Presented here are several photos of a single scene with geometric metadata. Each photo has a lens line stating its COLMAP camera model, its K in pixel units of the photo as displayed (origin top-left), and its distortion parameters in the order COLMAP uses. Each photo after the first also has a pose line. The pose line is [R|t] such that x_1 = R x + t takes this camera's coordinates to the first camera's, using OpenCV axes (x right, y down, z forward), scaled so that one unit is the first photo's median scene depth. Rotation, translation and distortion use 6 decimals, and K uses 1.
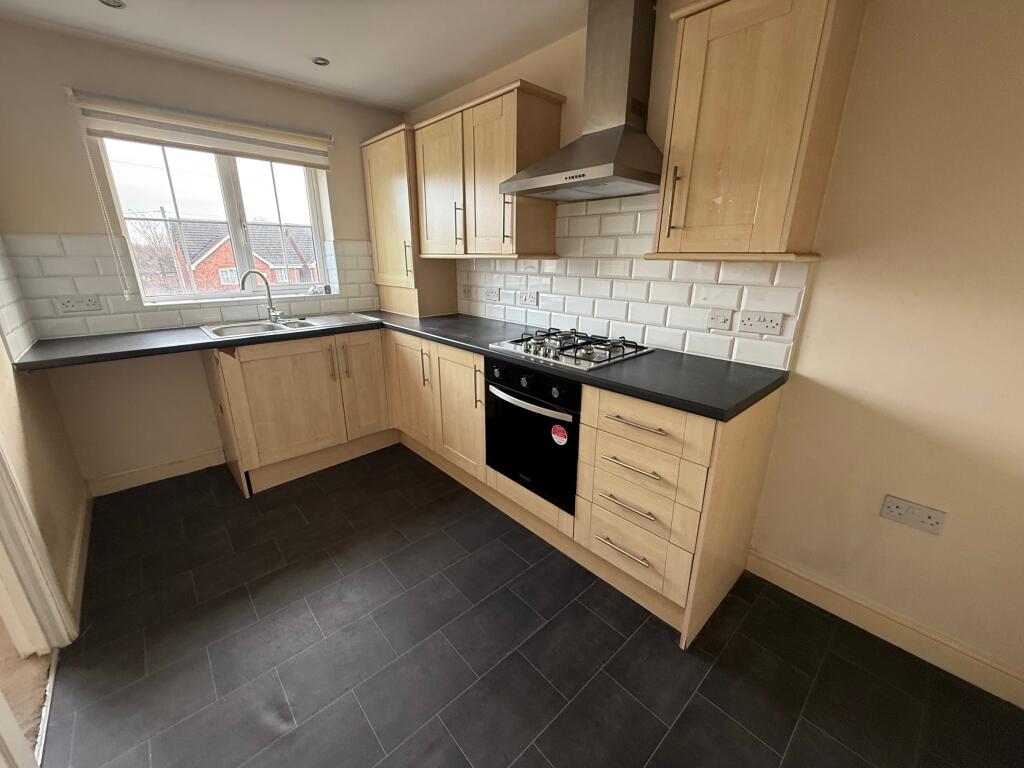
lens RADIAL K [[408.0, 0, 511.6], [0, 408.0, 387.0], [0, 0, 1]] dist [-0.000101, 0.000756]
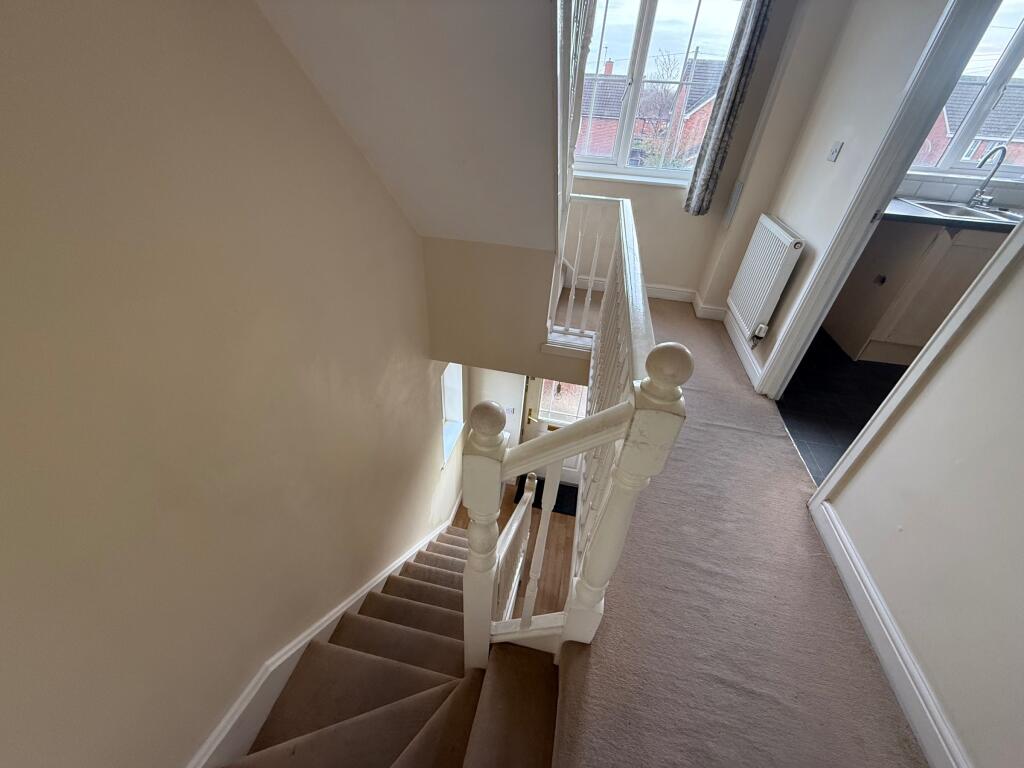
lens RADIAL K [[408.0, 0, 511.6], [0, 408.0, 387.0], [0, 0, 1]] dist [-0.000101, 0.000756]
pose [[0.591139, 0.500824, -0.632242, -0.497683], [-0.299416, 0.864113, 0.404548, 0.174901], [0.748936, -0.049841, 0.660765, -0.574936]]
